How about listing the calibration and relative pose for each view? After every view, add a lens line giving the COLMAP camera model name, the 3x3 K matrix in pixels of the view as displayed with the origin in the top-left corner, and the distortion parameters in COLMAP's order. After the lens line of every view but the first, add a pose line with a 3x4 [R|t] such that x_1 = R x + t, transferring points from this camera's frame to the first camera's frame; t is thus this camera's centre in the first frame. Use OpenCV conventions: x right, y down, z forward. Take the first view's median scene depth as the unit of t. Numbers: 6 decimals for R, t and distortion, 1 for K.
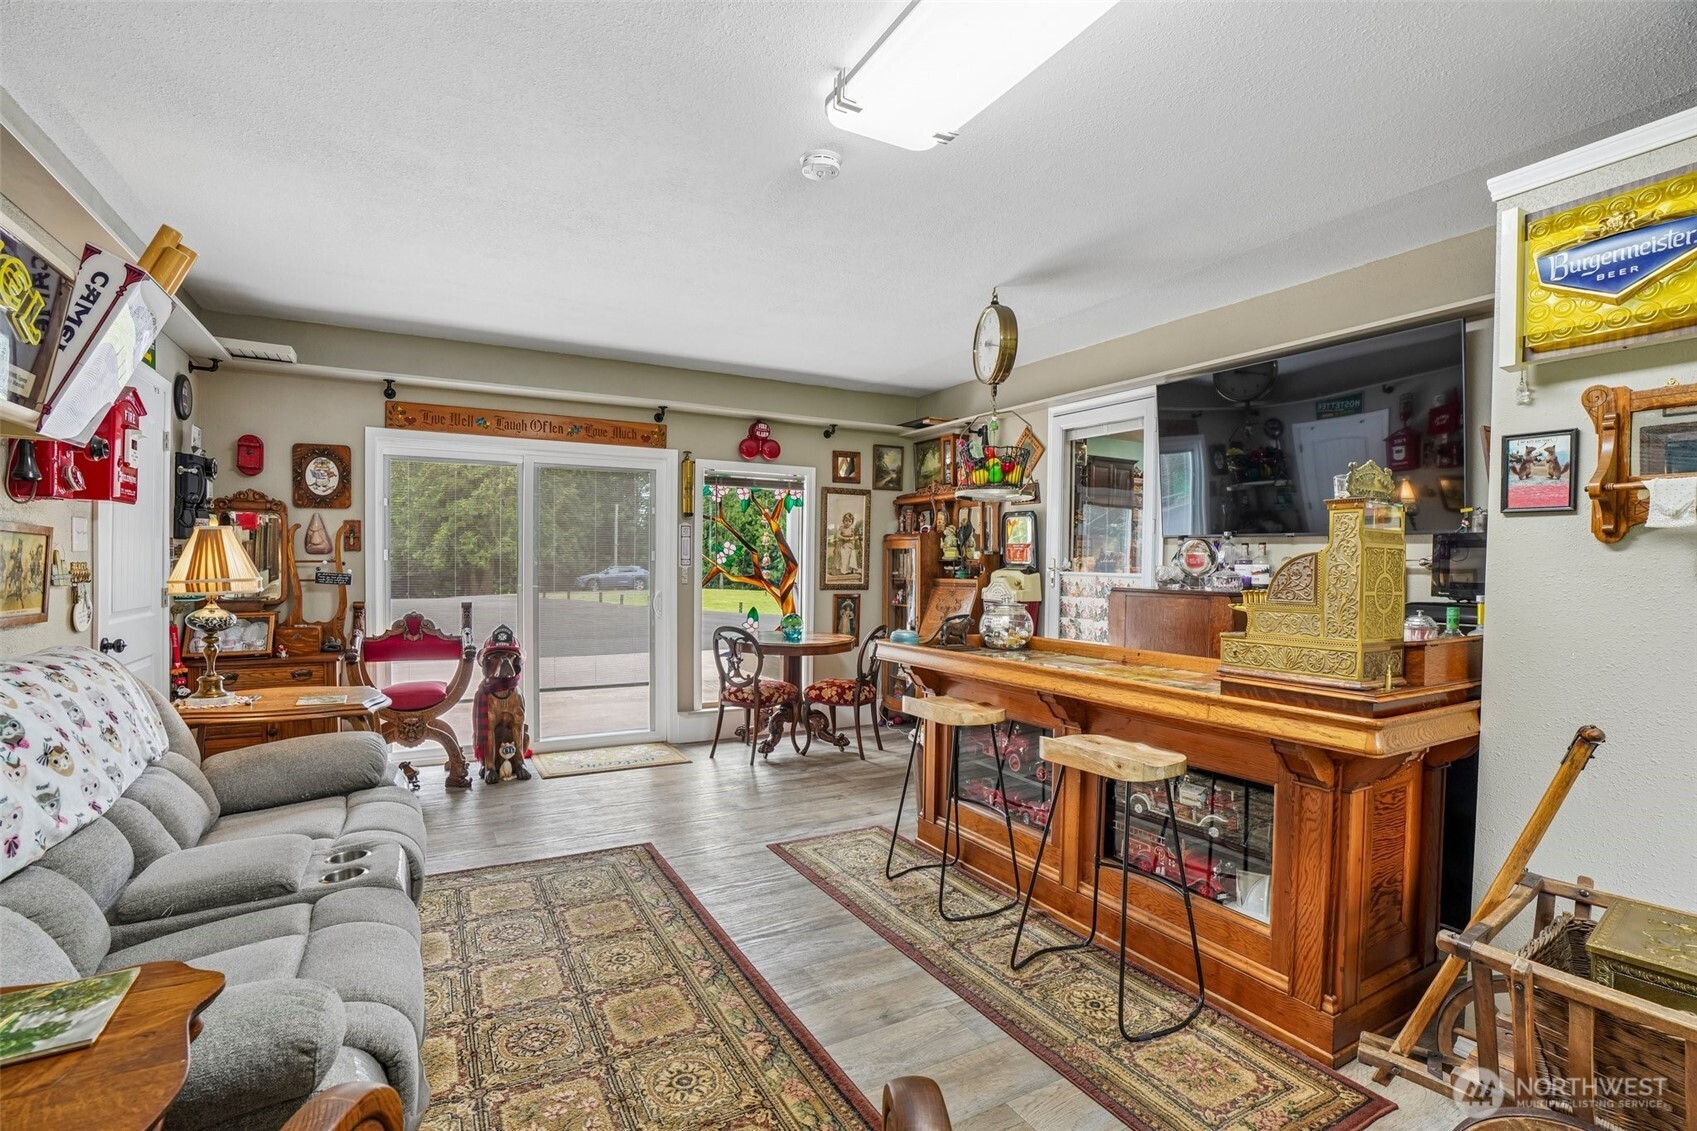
lens RADIAL K [[779.7, 0, 833.7], [0, 779.7, 557.8], [0, 0, 1]] dist [-0.065186, 0.022591]
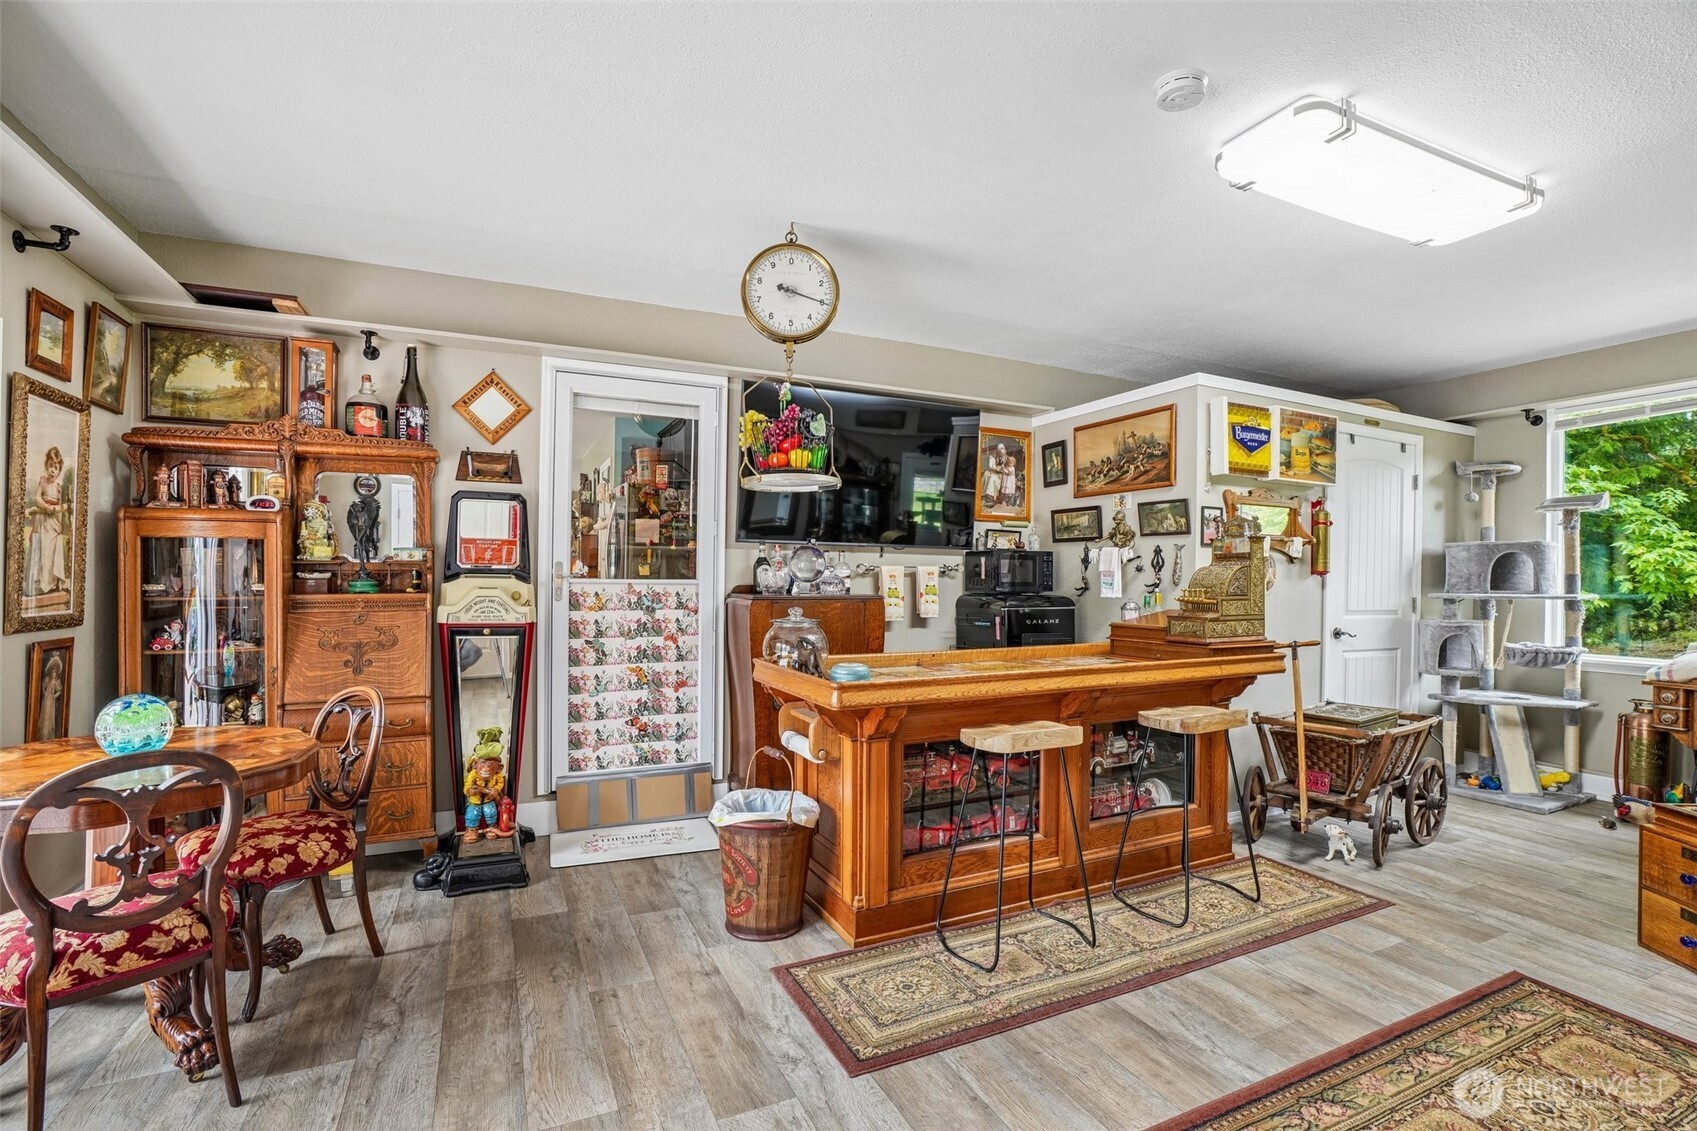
lens RADIAL K [[779.7, 0, 859.7], [0, 779.7, 568.5], [0, 0, 1]] dist [-0.065186, 0.022591]
pose [[0.063664, -0.002829, 0.997967, -0.494734], [-0.012589, 0.999914, 0.003637, 0.001462], [-0.997892, -0.012795, 0.063623, 0.748418]]
